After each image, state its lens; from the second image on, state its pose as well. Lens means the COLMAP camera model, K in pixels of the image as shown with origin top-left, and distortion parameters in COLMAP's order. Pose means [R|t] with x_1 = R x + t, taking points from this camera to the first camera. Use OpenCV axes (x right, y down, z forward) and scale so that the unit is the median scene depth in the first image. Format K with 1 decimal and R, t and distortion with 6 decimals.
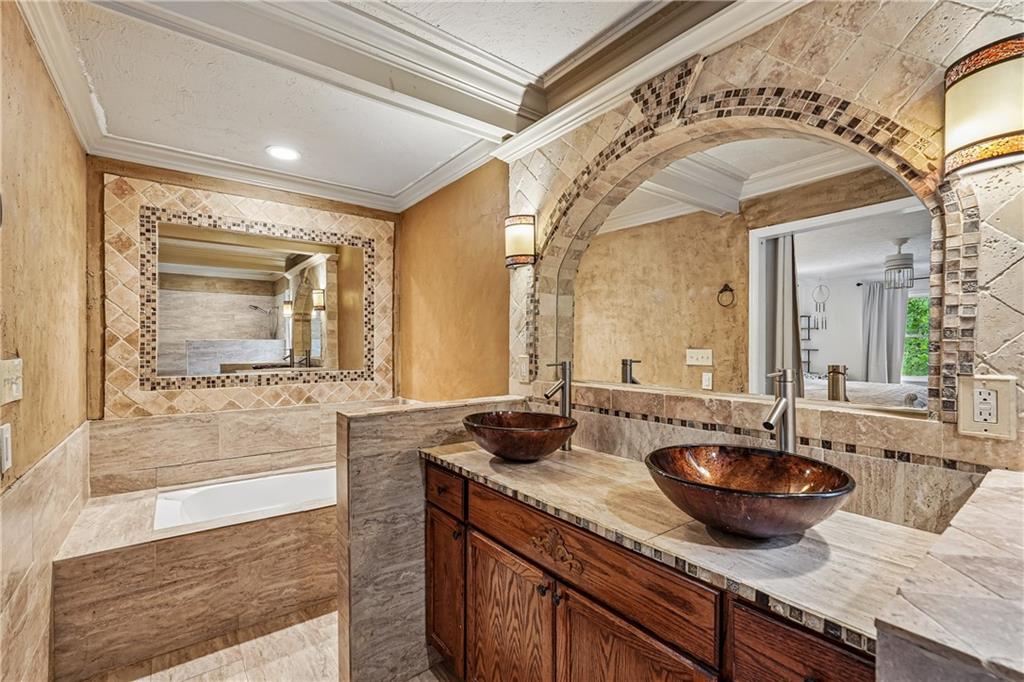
lens RADIAL K [[453.0, 0, 515.8], [0, 453.0, 347.9], [0, 0, 1]] dist [-0.014309, 0.009449]
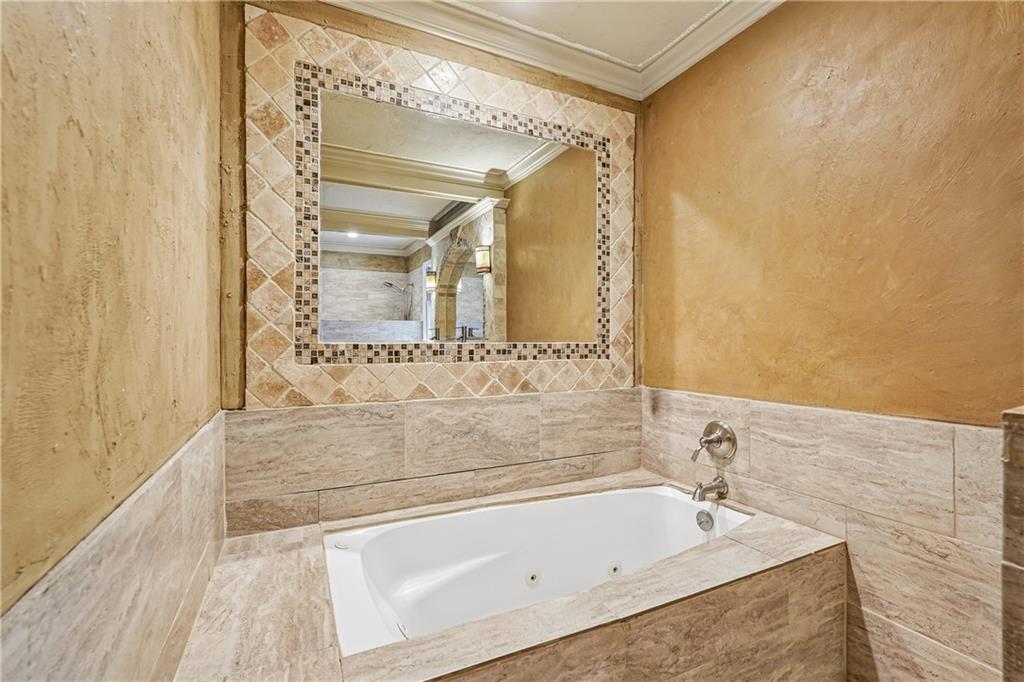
lens RADIAL K [[453.0, 0, 515.8], [0, 453.0, 347.9], [0, 0, 1]] dist [-0.014309, 0.009449]
pose [[0.981340, 0.004176, -0.192238, -0.415943], [-0.002603, 0.999961, 0.008435, 0.066432], [0.192265, -0.007777, 0.981312, 0.448443]]
